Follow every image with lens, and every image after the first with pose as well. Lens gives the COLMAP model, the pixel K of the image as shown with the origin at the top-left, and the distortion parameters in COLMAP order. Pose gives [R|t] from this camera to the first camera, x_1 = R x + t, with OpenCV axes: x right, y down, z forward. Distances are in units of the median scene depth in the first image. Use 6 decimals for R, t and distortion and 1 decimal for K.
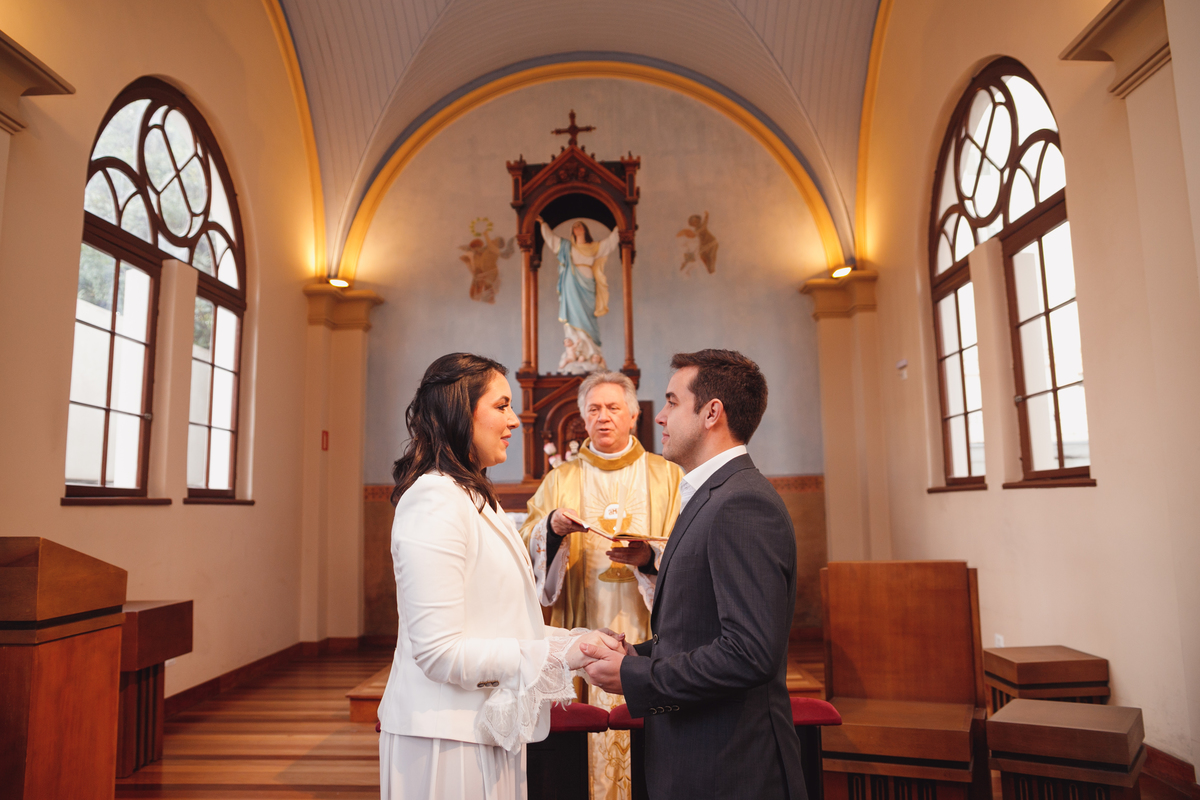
lens RADIAL K [[896.4, 0, 600.6], [0, 896.4, 376.8], [0, 0, 1]] dist [-0.120319, 0.098901]
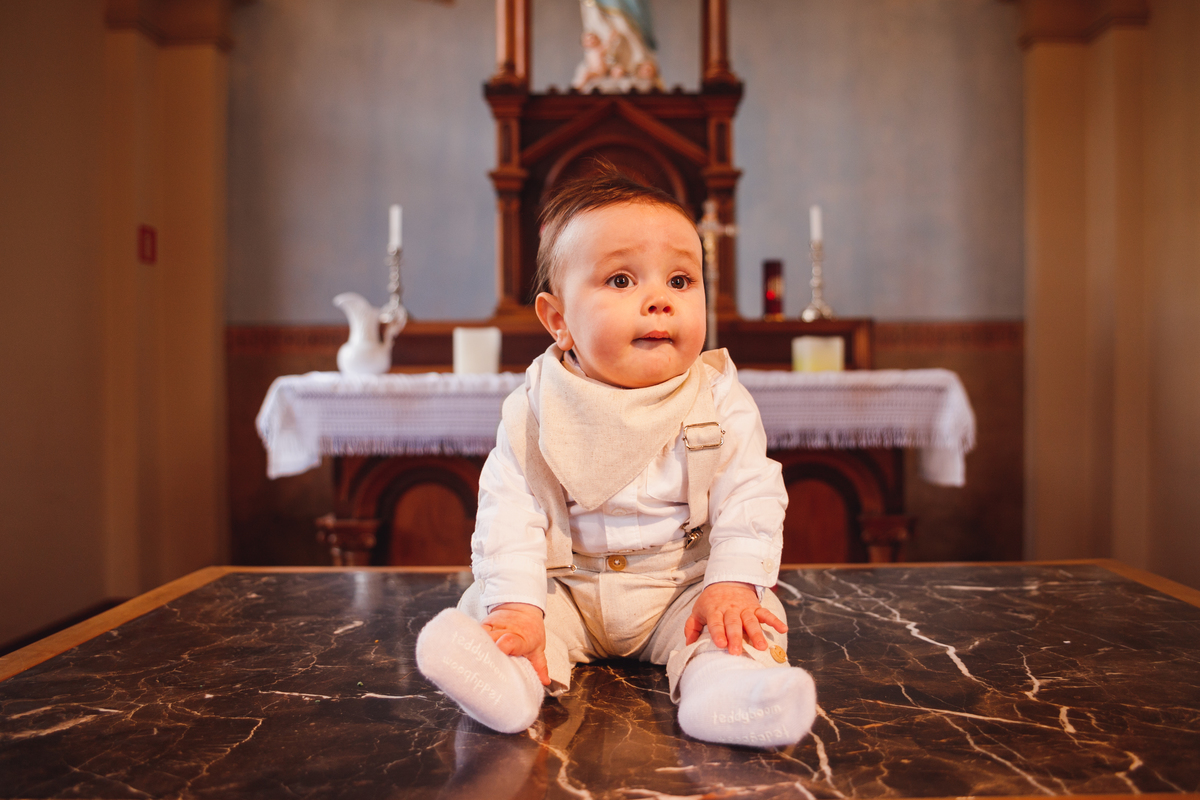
lens RADIAL K [[1004.3, 0, 629.9], [0, 1004.3, 397.1], [0, 0, 1]] dist [-0.042310, -0.003526]
pose [[0.999564, 0.014203, 0.025889, -0.026307], [-0.018245, 0.986408, 0.163300, 0.067586], [-0.023217, -0.163701, 0.986237, 0.415985]]
